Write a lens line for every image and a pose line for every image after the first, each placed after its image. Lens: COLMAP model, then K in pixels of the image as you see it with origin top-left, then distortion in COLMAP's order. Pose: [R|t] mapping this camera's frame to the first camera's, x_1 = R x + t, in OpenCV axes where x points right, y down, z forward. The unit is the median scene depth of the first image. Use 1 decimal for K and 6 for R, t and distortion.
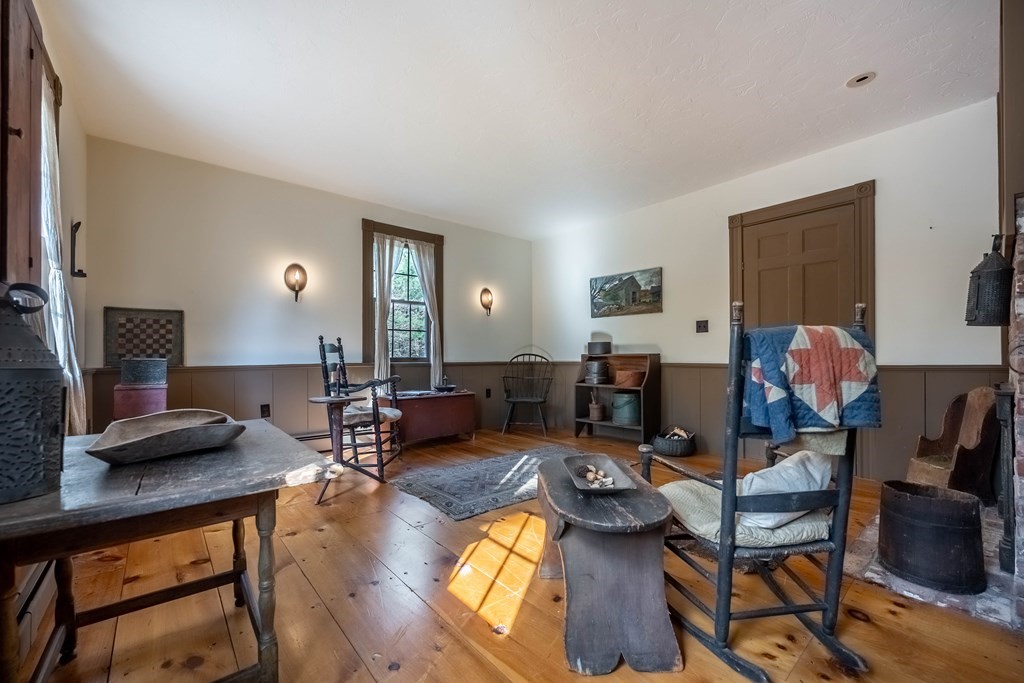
lens RADIAL K [[405.0, 0, 512.3], [0, 405.0, 350.1], [0, 0, 1]] dist [0.000147, 0.000013]
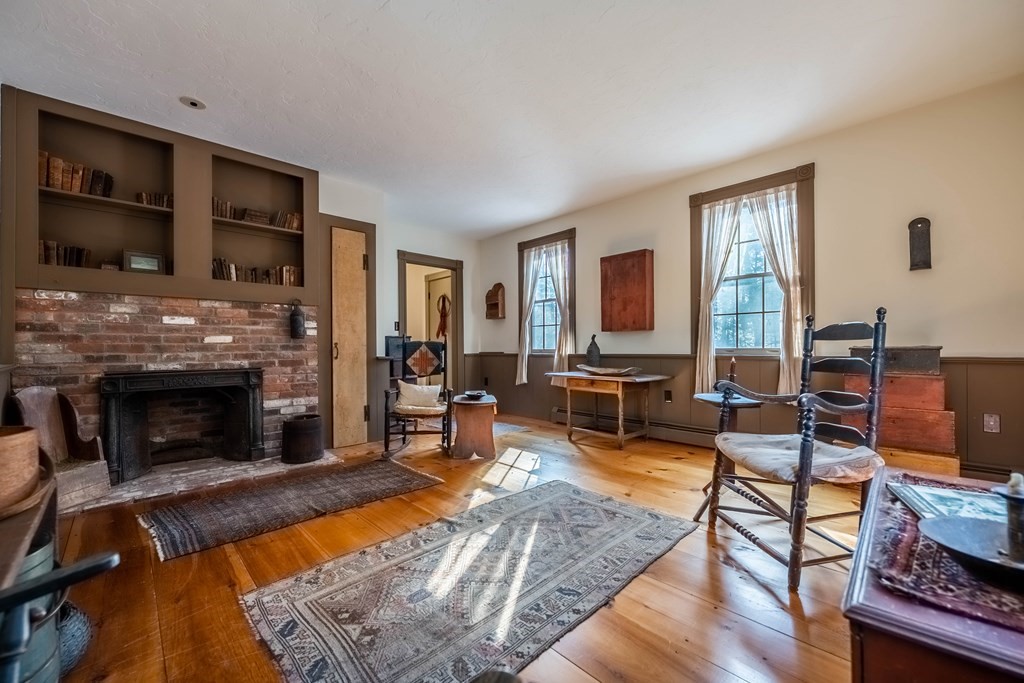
lens RADIAL K [[405.0, 0, 512.3], [0, 405.0, 350.1], [0, 0, 1]] dist [0.000147, 0.000013]
pose [[-0.998433, 0.011326, -0.054798, 0.050546], [0.011556, 0.999926, -0.003877, 0.016843], [0.054750, -0.004504, -0.998490, 1.692525]]
